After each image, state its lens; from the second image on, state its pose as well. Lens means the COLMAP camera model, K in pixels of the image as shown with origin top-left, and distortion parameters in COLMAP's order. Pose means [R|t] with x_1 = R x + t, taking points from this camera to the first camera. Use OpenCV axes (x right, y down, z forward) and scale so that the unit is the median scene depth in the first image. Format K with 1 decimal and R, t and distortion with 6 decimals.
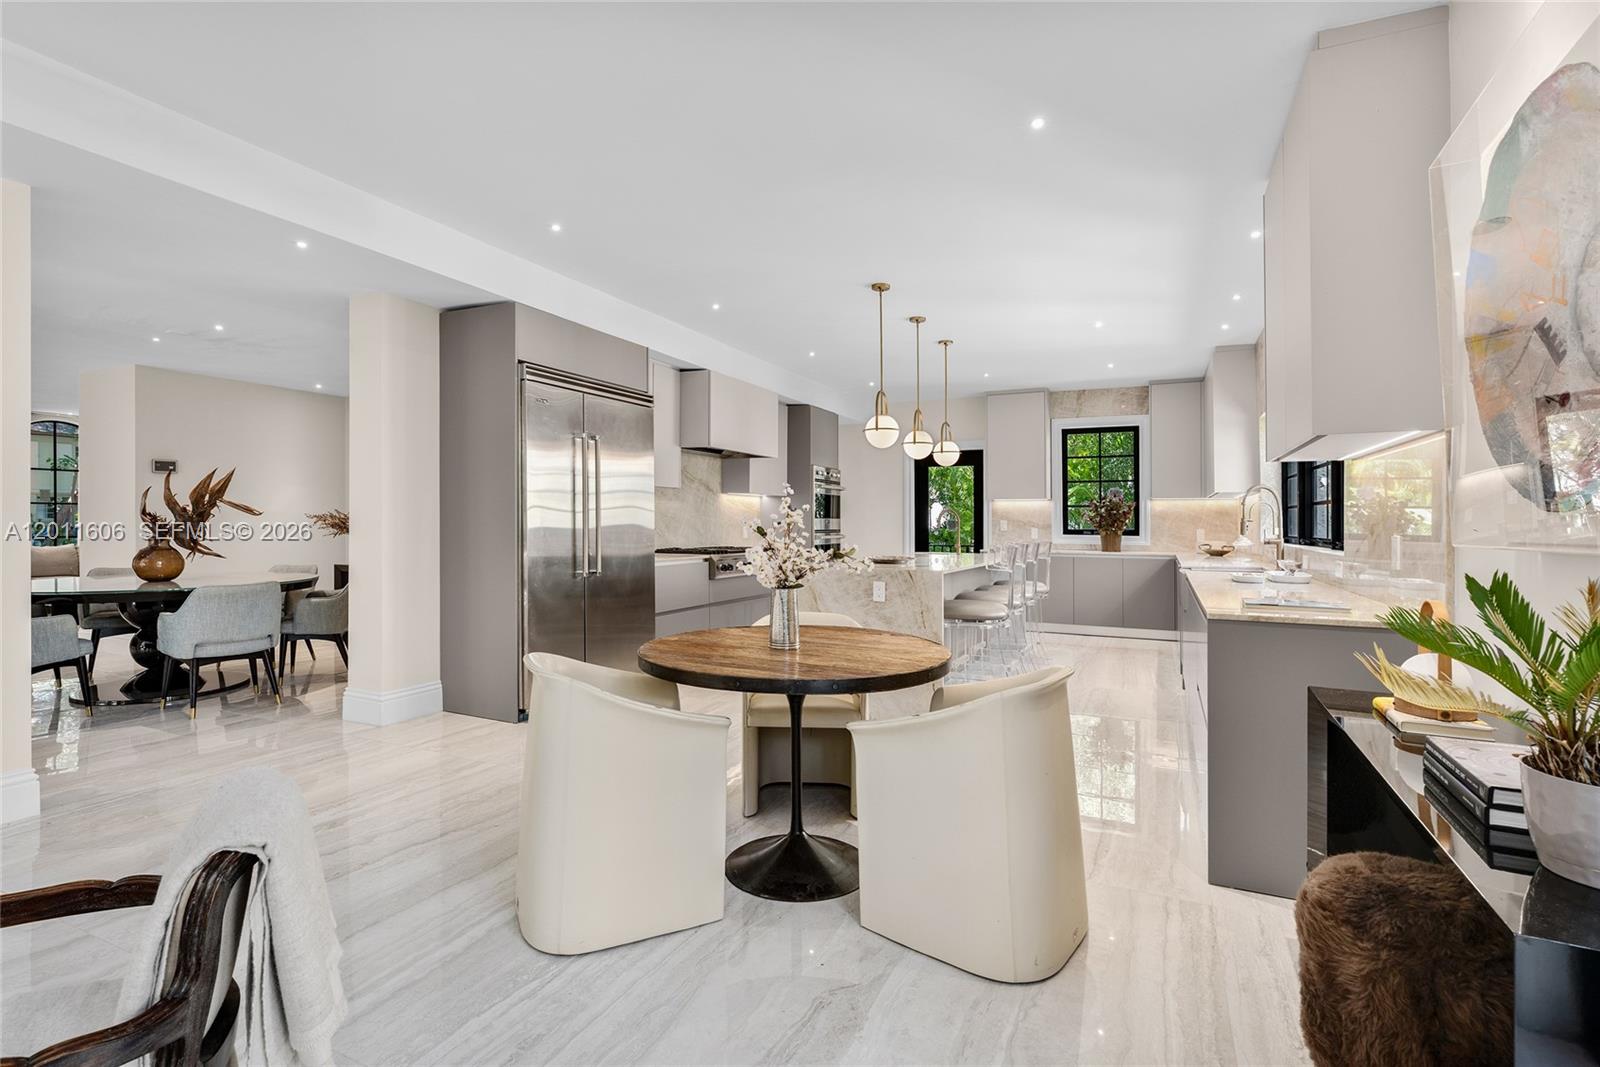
lens RADIAL K [[760.5, 0, 798.7], [0, 760.5, 518.6], [0, 0, 1]] dist [0.000625, 0.000268]
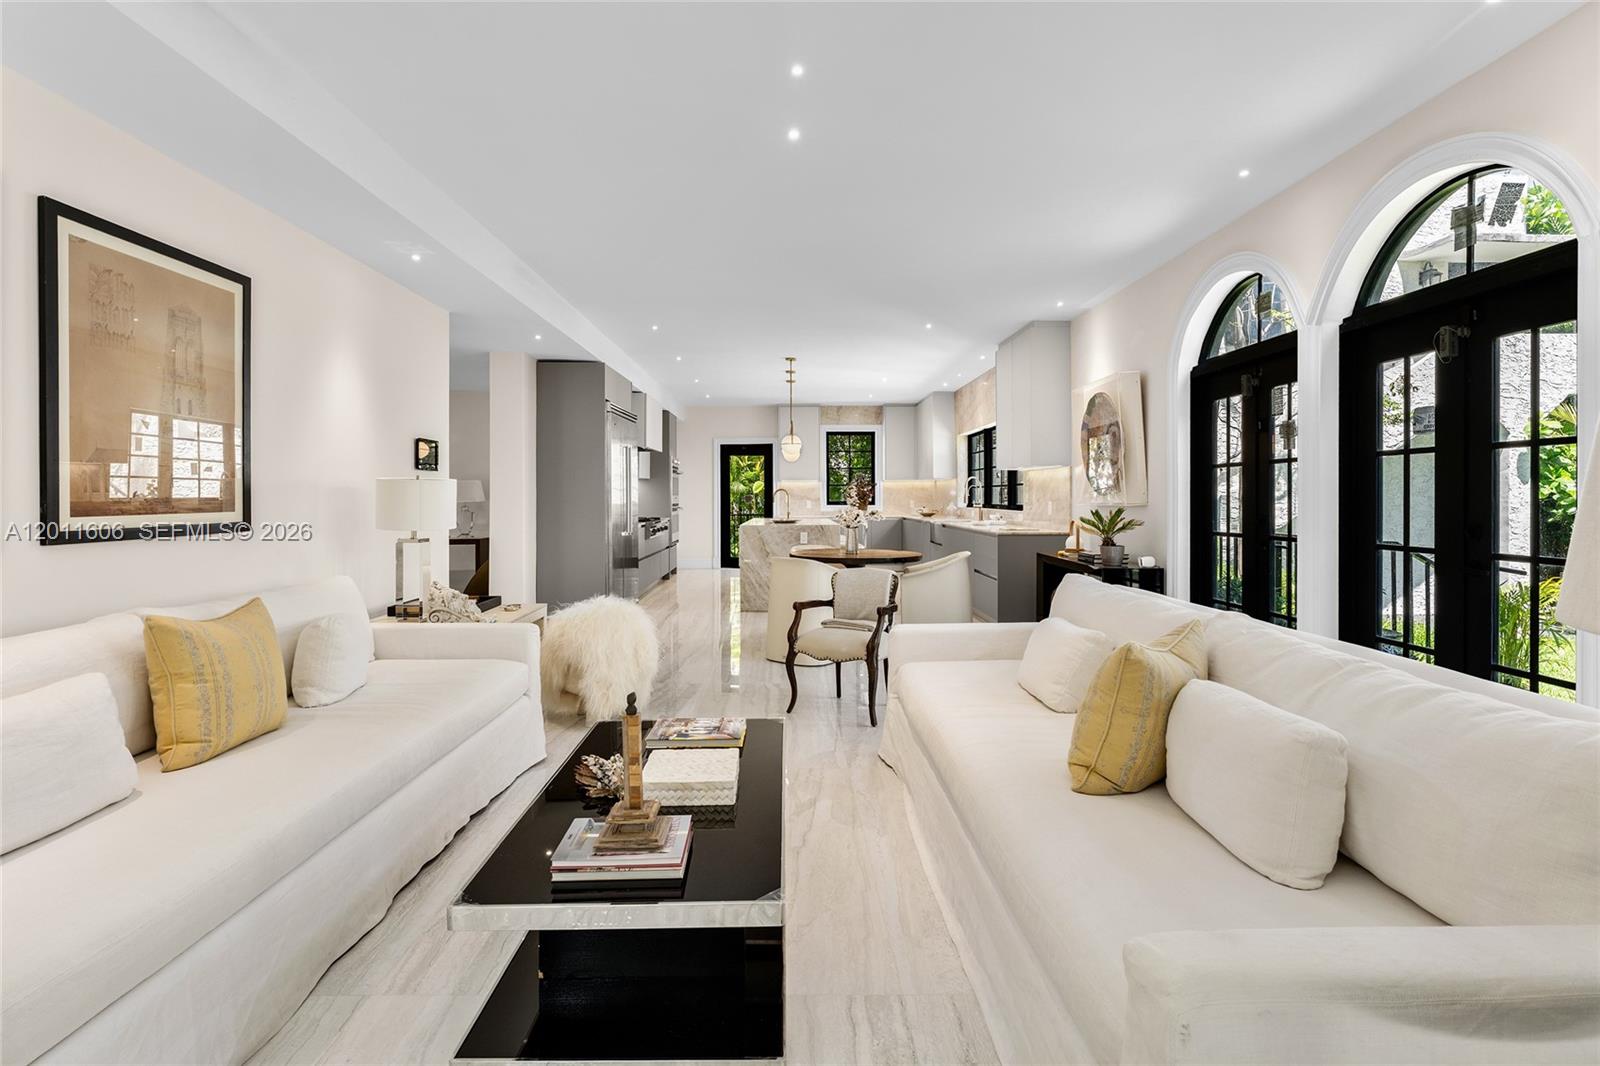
lens RADIAL K [[780.9, 0, 769.1], [0, 780.9, 533.0], [0, 0, 1]] dist [-0.000488, 0.000074]
pose [[0.914861, -0.030849, 0.402588, -0.418542], [0.009865, 0.998487, 0.054092, -0.008288], [-0.403647, -0.045516, 0.913782, -0.378096]]
